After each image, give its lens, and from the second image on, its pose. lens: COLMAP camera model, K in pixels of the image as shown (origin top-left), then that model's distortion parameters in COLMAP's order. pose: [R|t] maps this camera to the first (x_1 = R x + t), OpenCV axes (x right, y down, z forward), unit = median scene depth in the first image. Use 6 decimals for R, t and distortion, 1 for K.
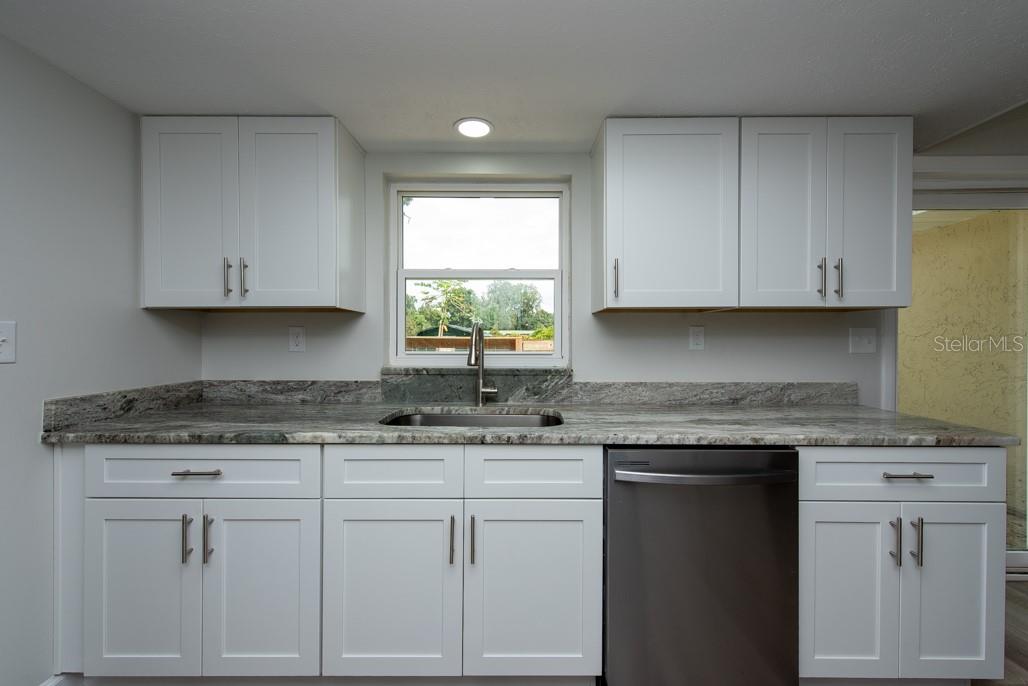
lens RADIAL K [[406.5, 0, 514.8], [0, 406.5, 339.4], [0, 0, 1]] dist [0.016609, -0.004164]
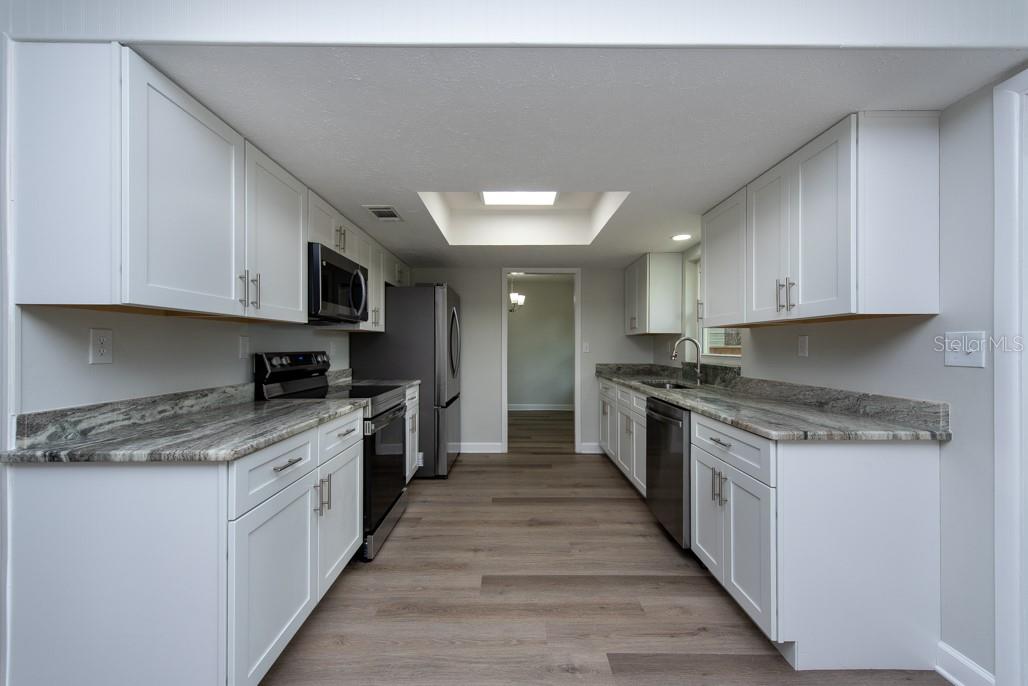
lens RADIAL K [[406.5, 0, 509.6], [0, 406.5, 343.5], [0, 0, 1]] dist [0.016609, -0.004164]
pose [[-0.003265, -0.006199, -0.999975, 1.621849], [-0.004495, 0.999971, -0.006184, 0.000646], [0.999985, 0.004475, -0.003293, 0.184210]]
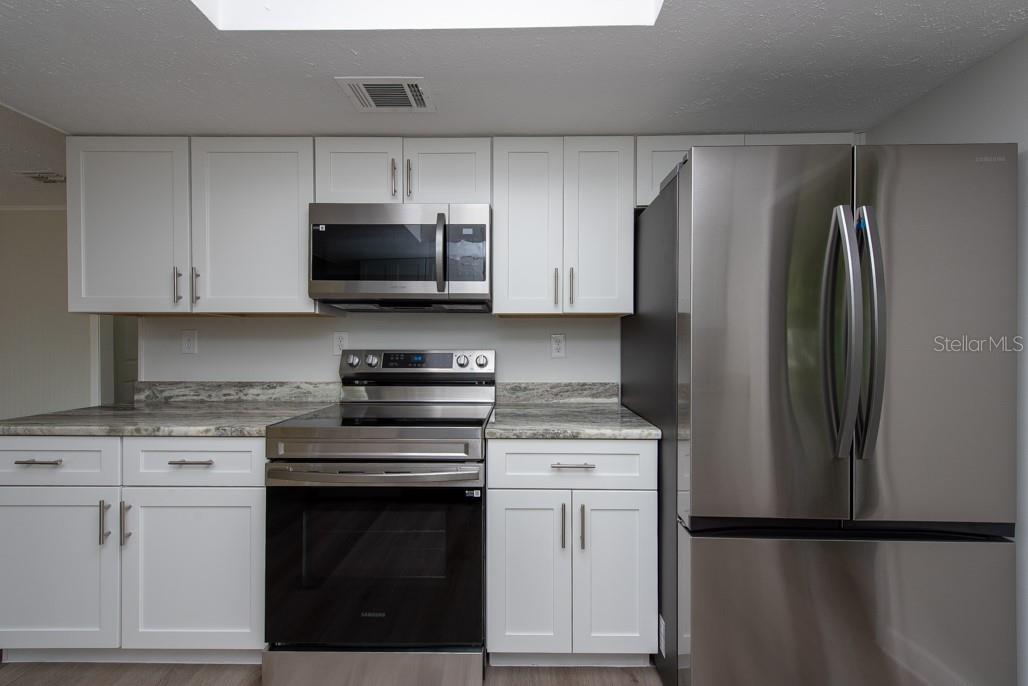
lens RADIAL K [[406.5, 0, 509.9], [0, 406.5, 346.4], [0, 0, 1]] dist [0.016609, -0.004164]
pose [[-0.999811, -0.003796, 0.019083, 0.024960], [-0.003586, 0.999933, 0.011008, 0.001906], [-0.019123, 0.010937, -0.999757, 0.495170]]
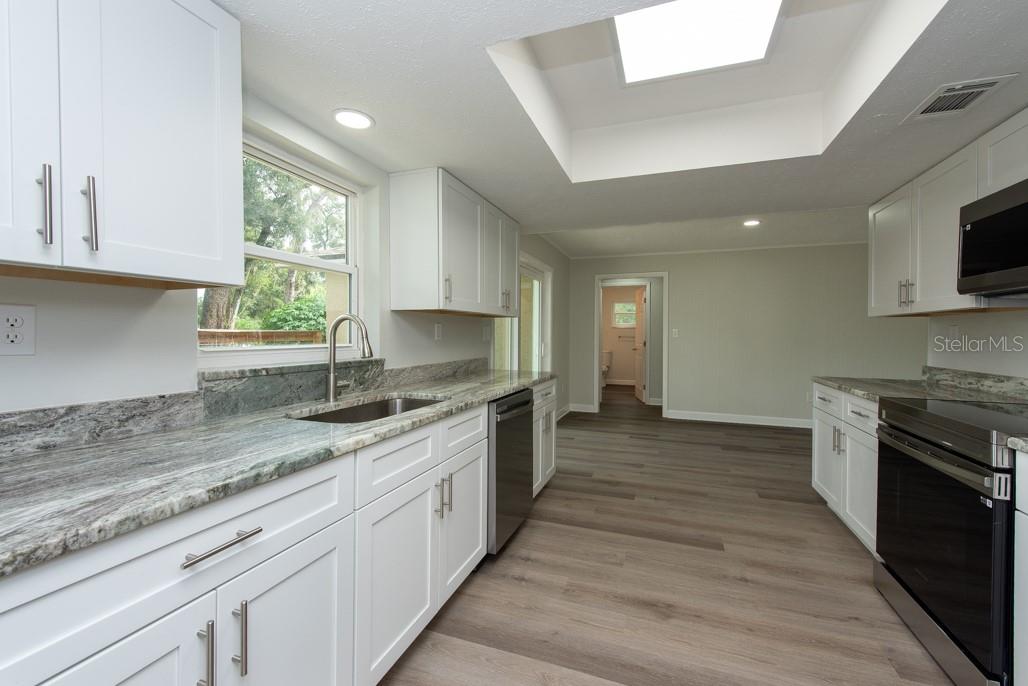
lens RADIAL K [[406.5, 0, 514.8], [0, 406.5, 334.5], [0, 0, 1]] dist [0.016609, -0.004164]
pose [[0.363187, -0.000938, 0.931716, -0.793426], [-0.002800, 0.999994, 0.002098, 0.002020], [-0.931712, -0.003371, 0.363182, 0.242553]]
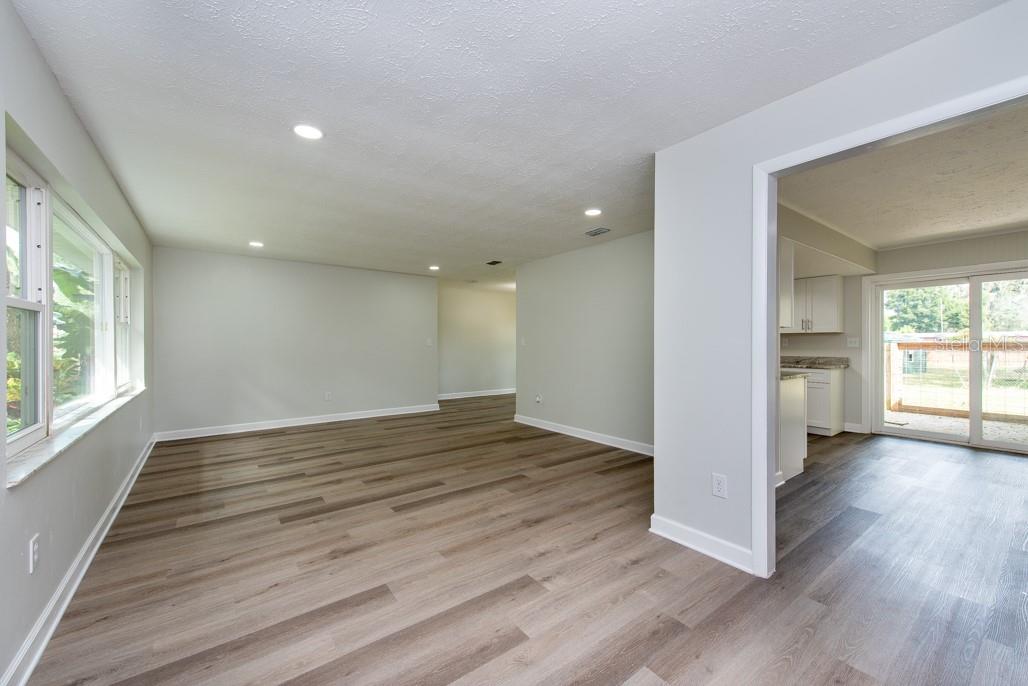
lens RADIAL K [[406.5, 0, 511.7], [0, 406.5, 346.1], [0, 0, 1]] dist [0.016609, -0.004164]
pose [[0.591955, -0.002642, -0.805967, 1.736525], [0.003474, 0.999994, -0.000726, 0.019183], [0.805964, -0.002370, 0.591960, -2.233382]]
